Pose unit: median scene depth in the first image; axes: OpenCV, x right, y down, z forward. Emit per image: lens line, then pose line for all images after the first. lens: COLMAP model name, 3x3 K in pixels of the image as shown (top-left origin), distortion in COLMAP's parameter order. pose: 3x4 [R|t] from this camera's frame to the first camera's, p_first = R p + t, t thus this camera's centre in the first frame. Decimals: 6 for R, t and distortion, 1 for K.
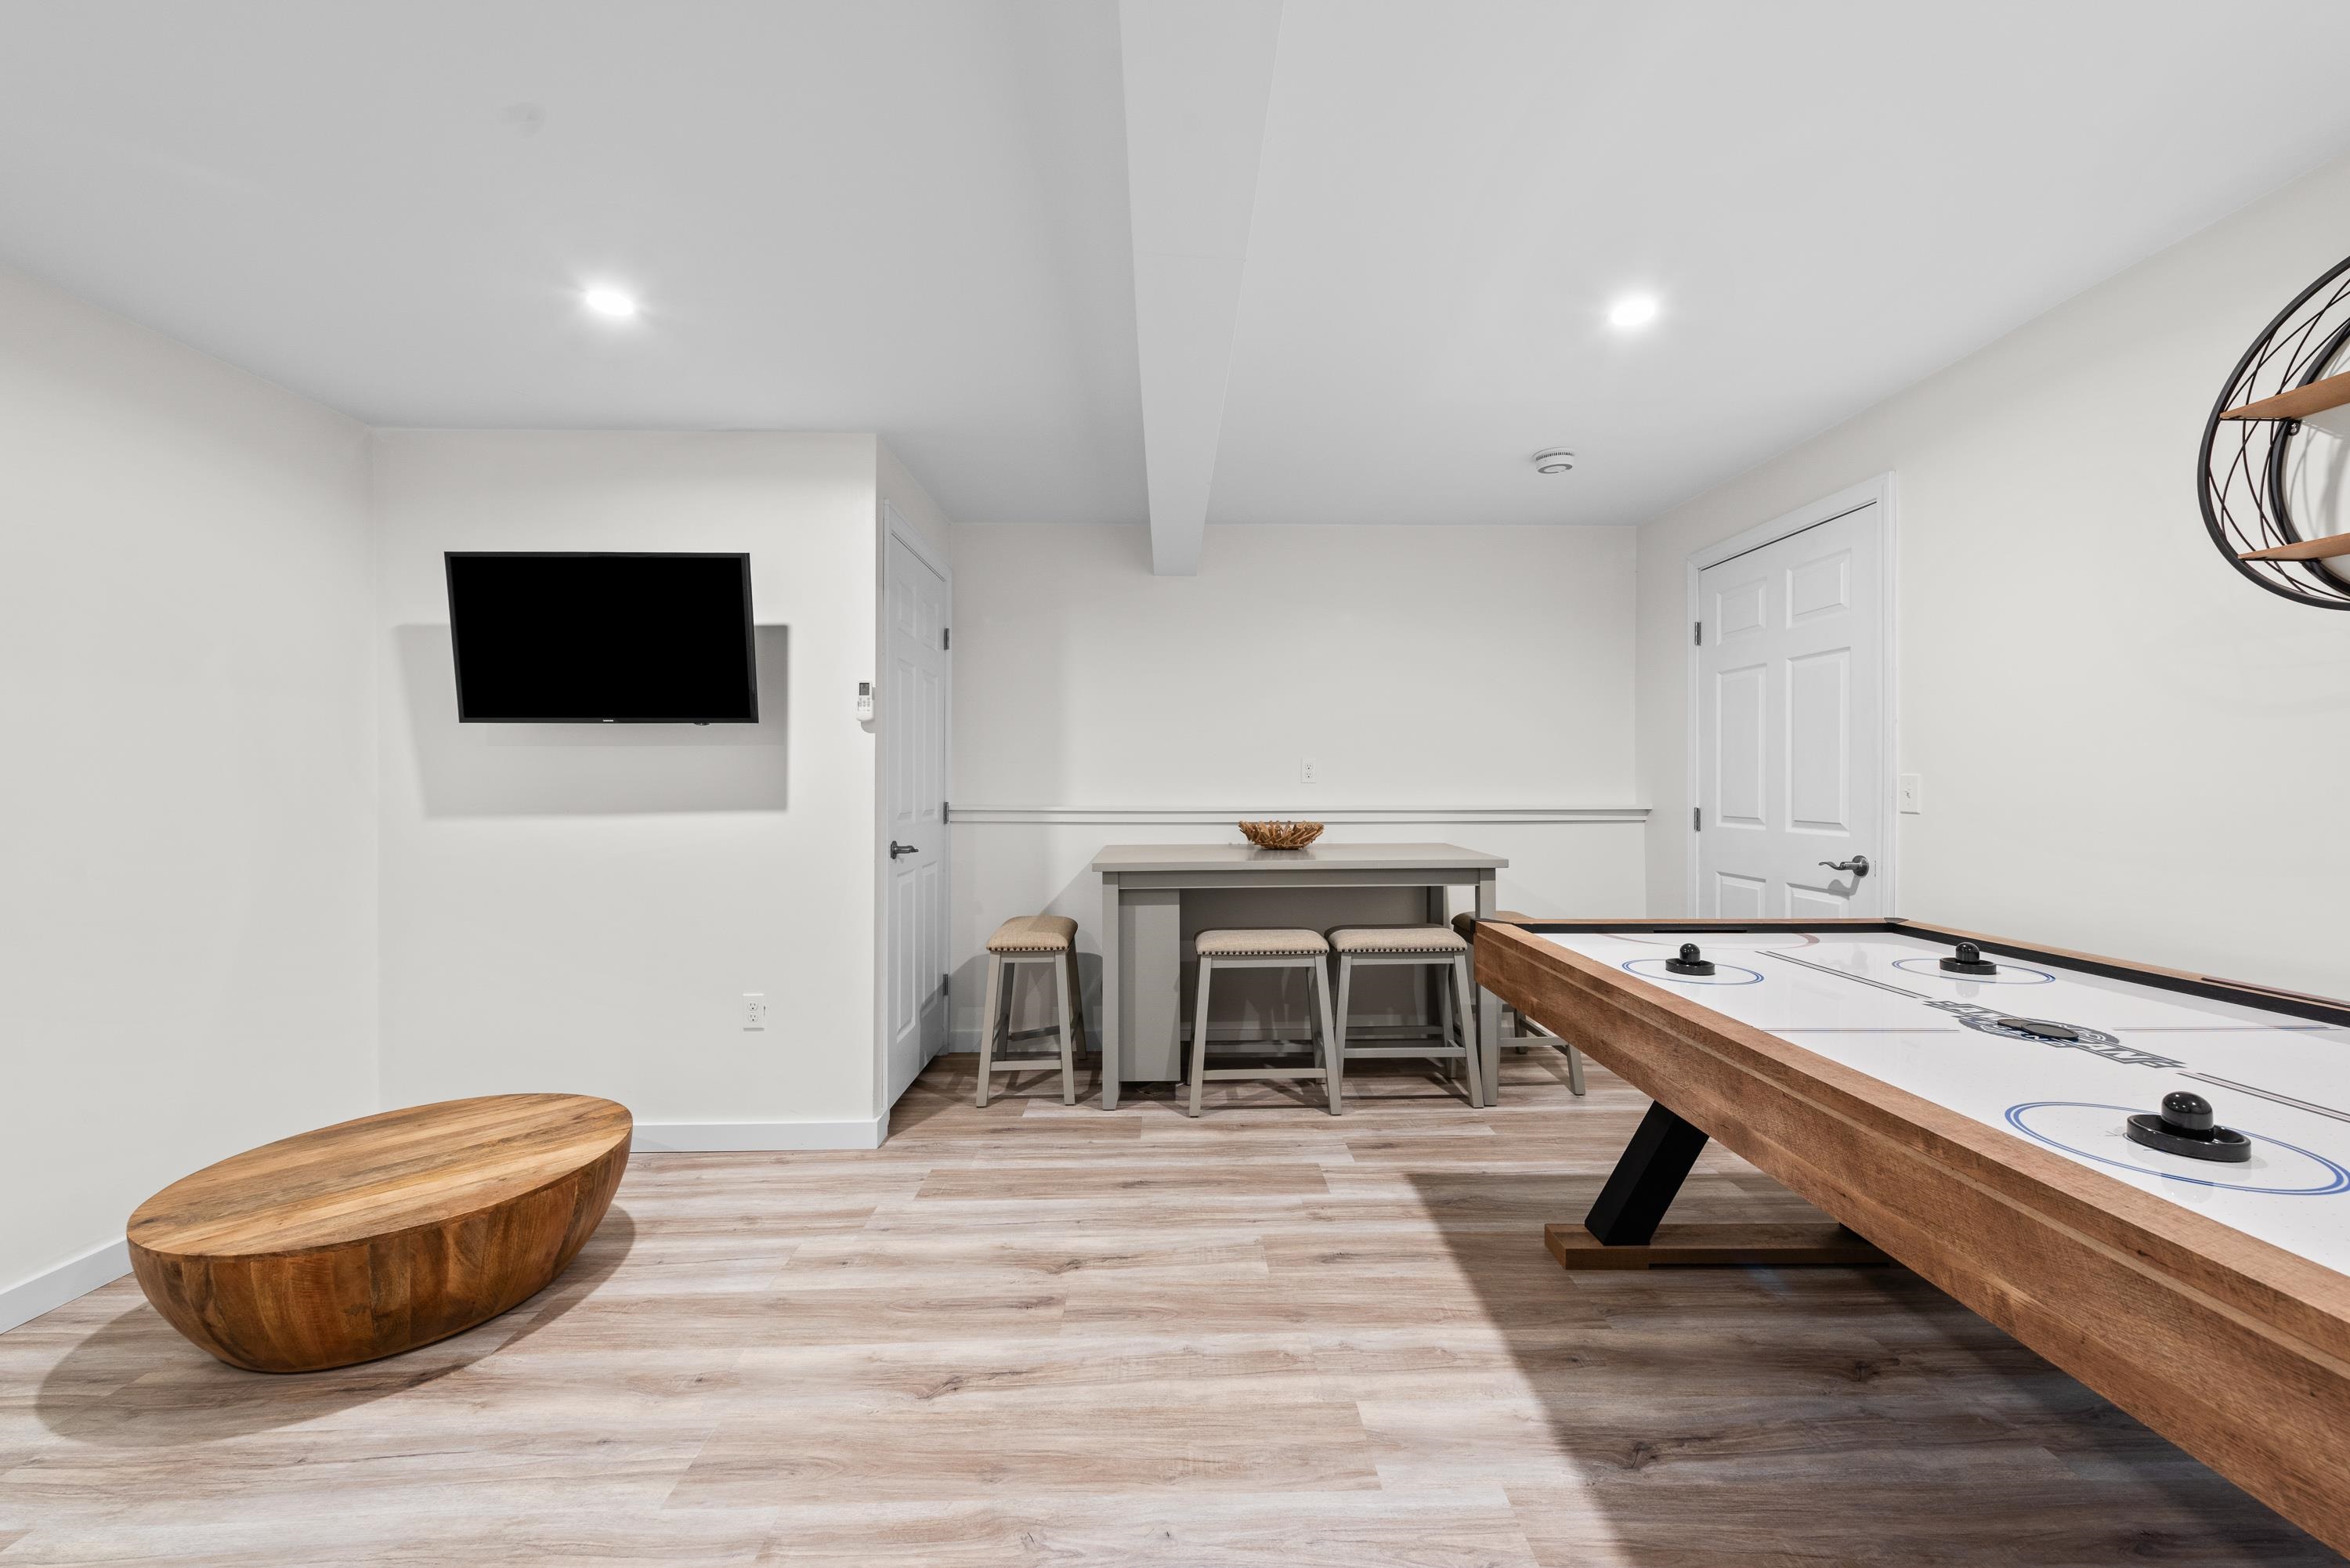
lens RADIAL K [[915.9, 0, 1192.9], [0, 915.9, 788.8], [0, 0, 1]] dist [0.001437, -0.000480]
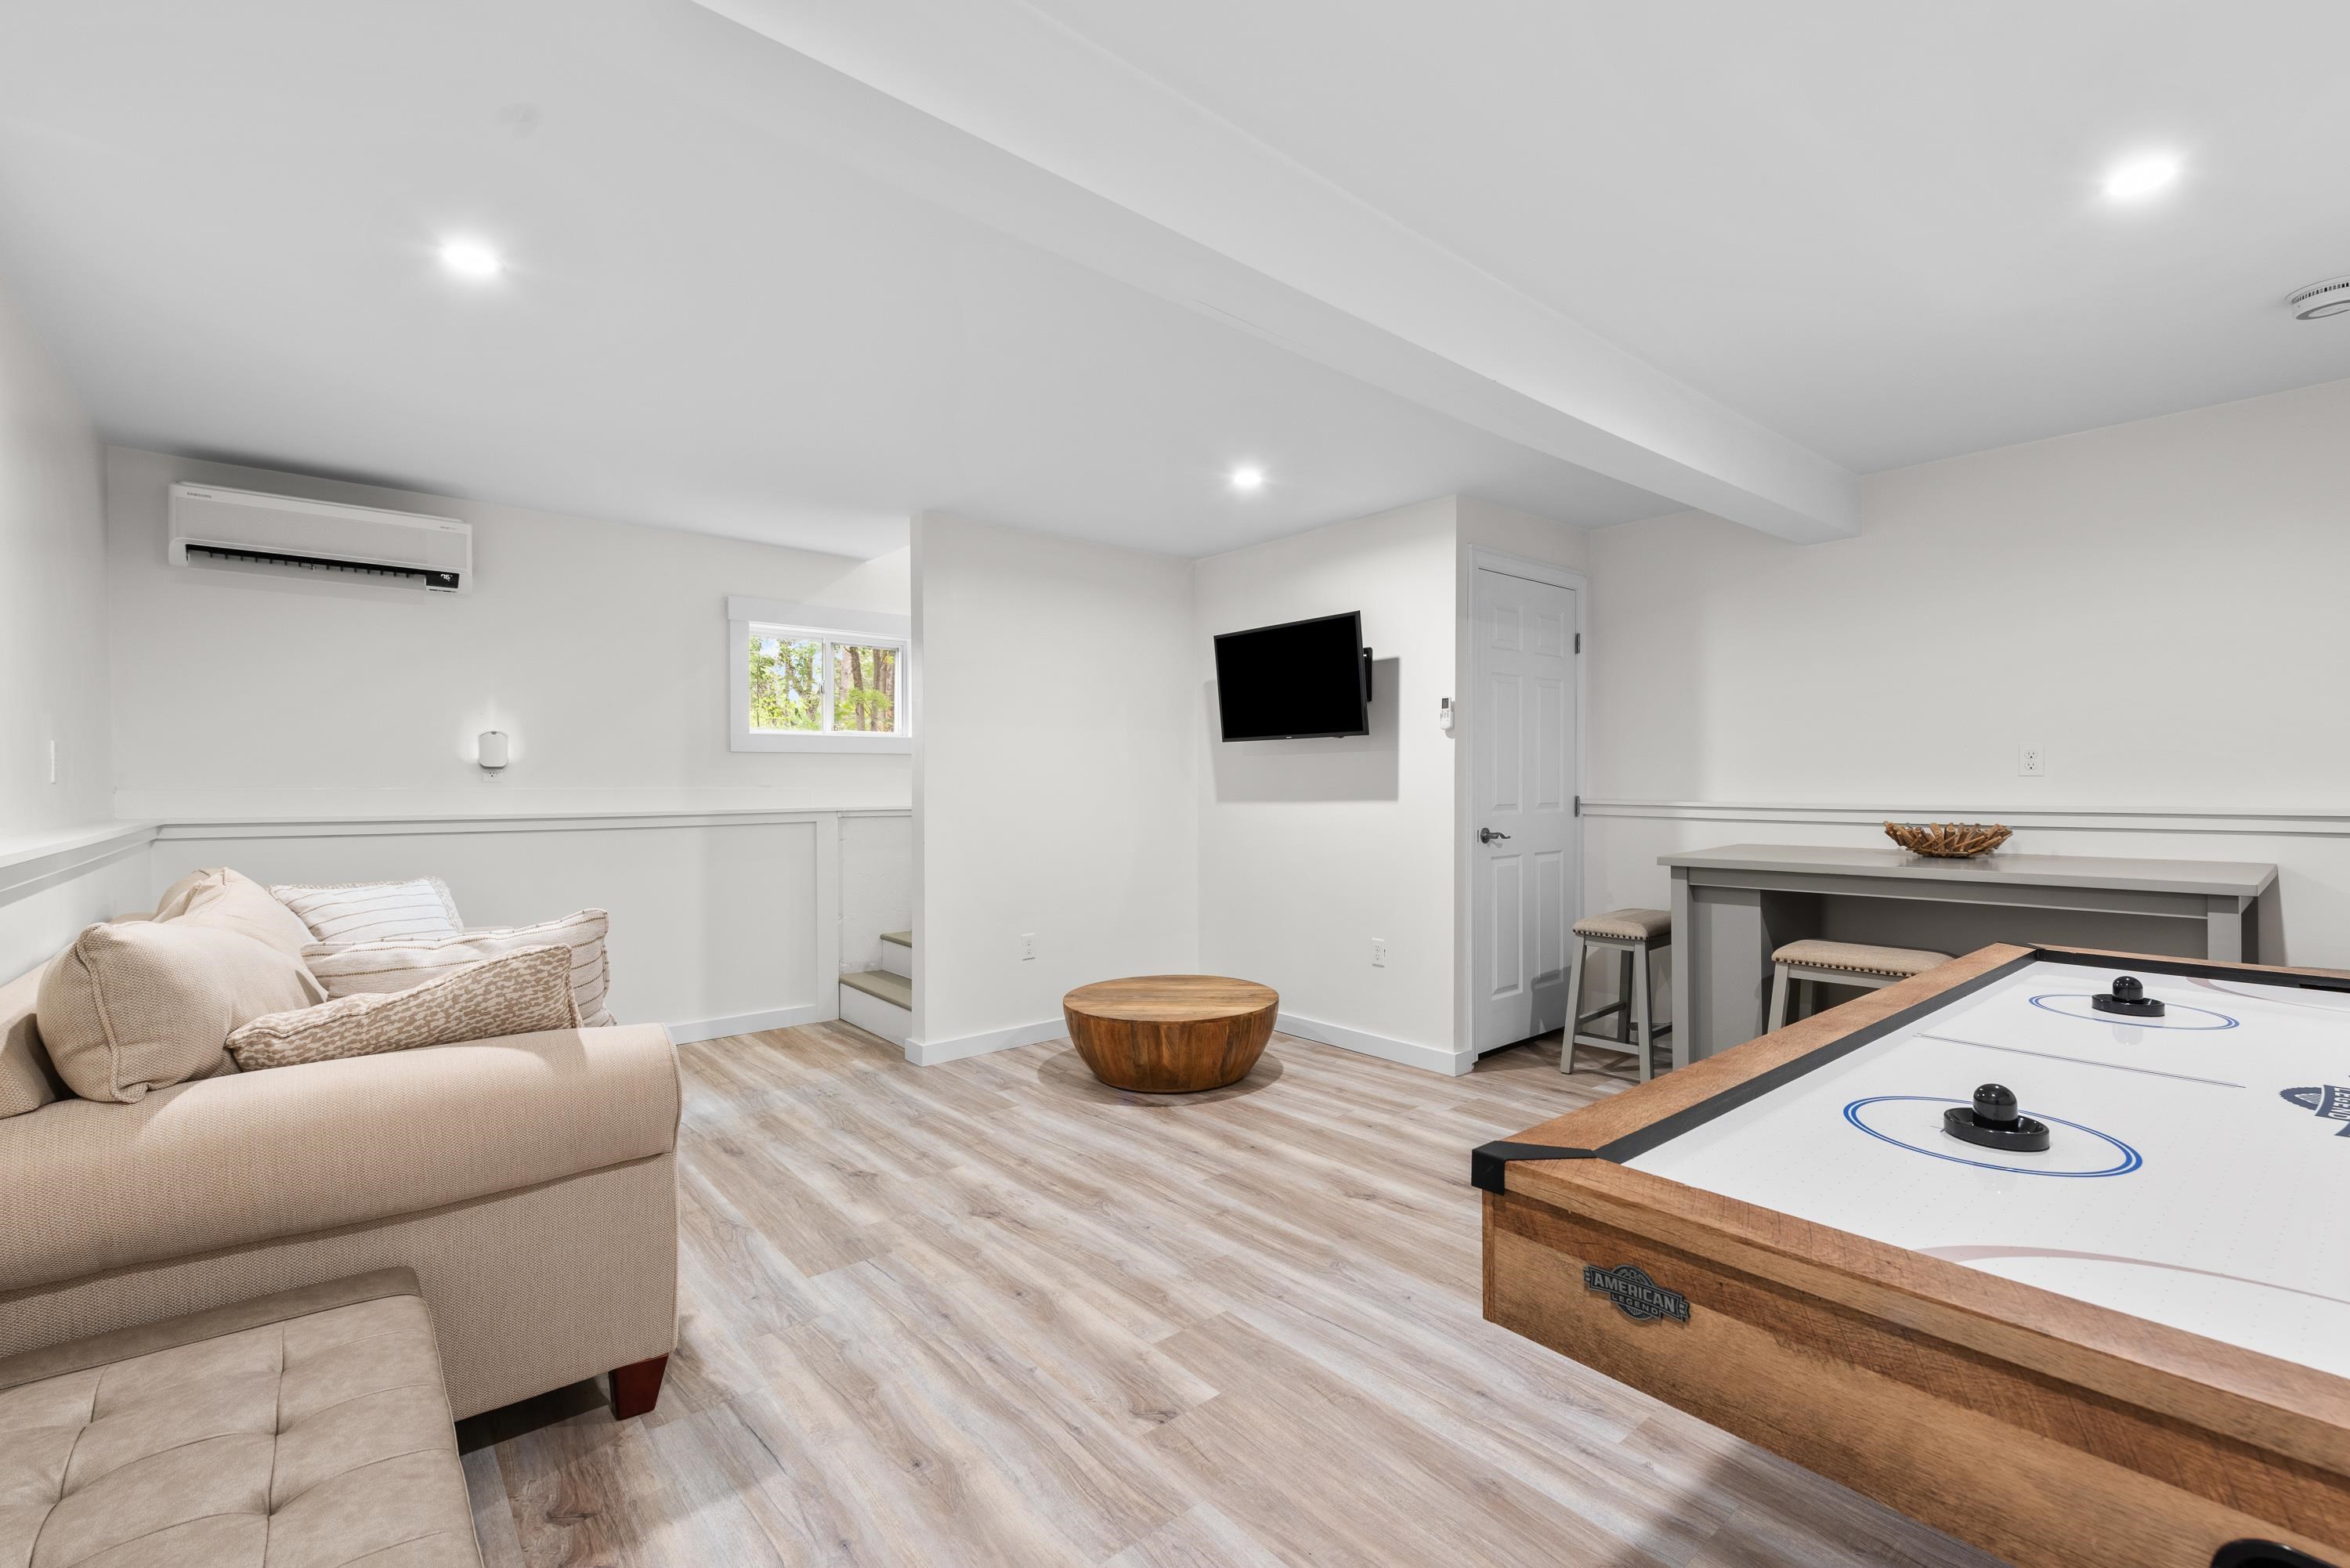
lens RADIAL K [[1021.2, 0, 1175.0], [0, 1021.2, 784.0], [0, 0, 1]] dist [0.012690, -0.000174]
pose [[0.619769, 0.000564, -0.784784, 0.575652], [0.000170, 1.000000, 0.000853, -0.001196], [0.784784, -0.000662, 0.619769, -0.168008]]
